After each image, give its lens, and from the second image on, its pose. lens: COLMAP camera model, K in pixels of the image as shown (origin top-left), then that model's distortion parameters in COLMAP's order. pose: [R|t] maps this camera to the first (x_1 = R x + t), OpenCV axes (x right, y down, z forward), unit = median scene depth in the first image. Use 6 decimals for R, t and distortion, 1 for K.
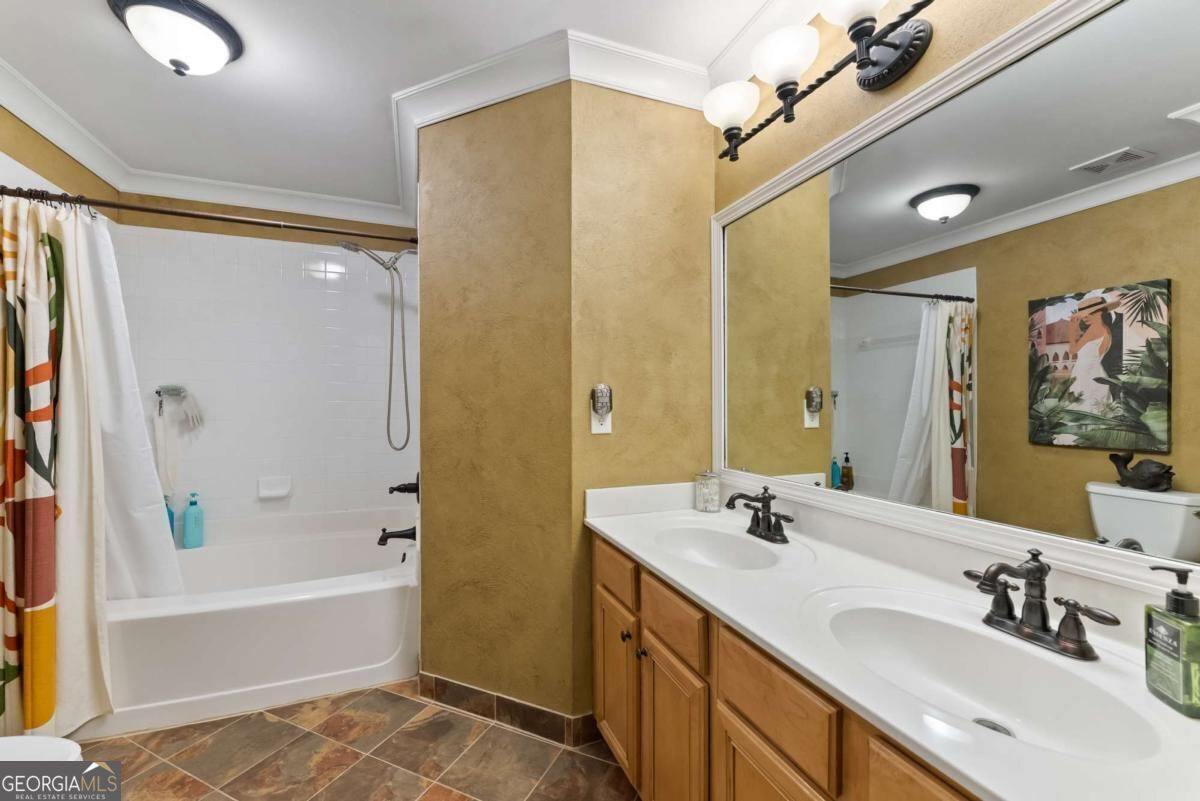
lens RADIAL K [[485.6, 0, 602.5], [0, 485.6, 403.8], [0, 0, 1]] dist [-0.001100, -0.000220]
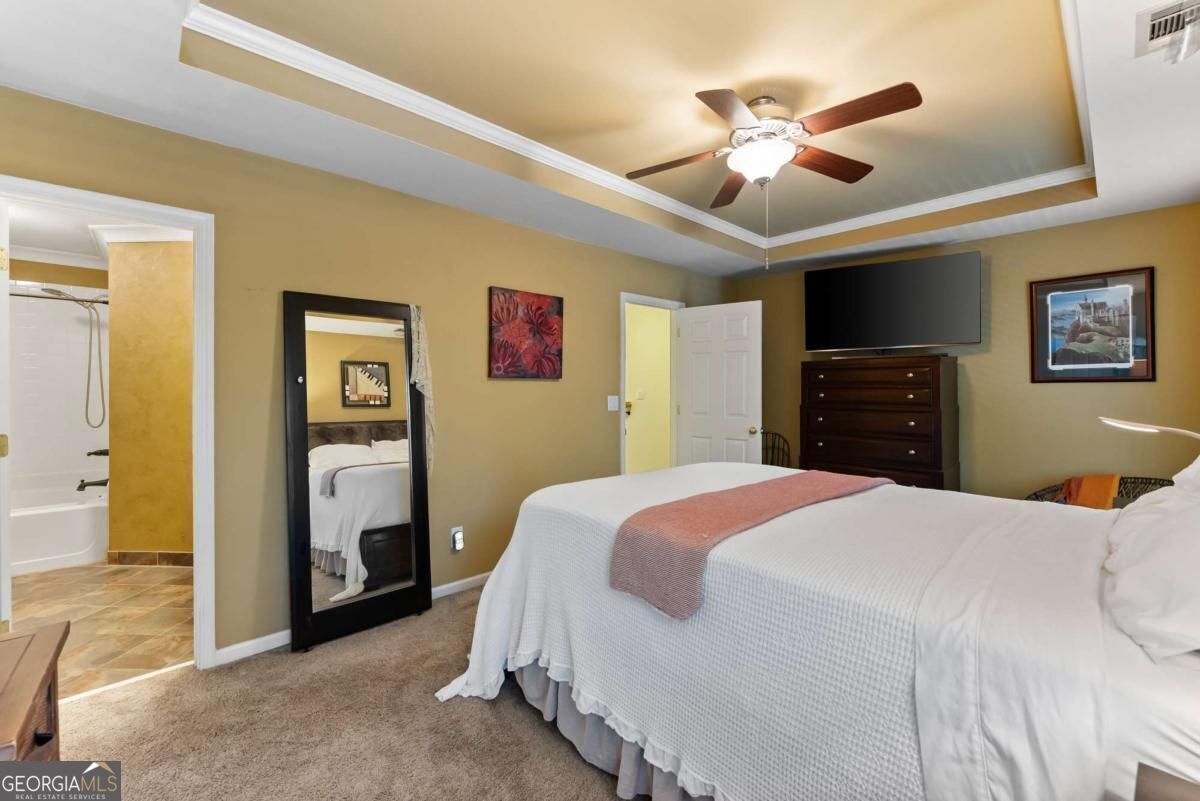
lens RADIAL K [[485.6, 0, 597.2], [0, 485.6, 395.3], [0, 0, 1]] dist [-0.001100, -0.000220]
pose [[0.928990, 0.006436, 0.370049, 0.583518], [-0.004670, 0.999973, -0.005670, -0.008958], [-0.370076, 0.003539, 0.928995, -1.215539]]
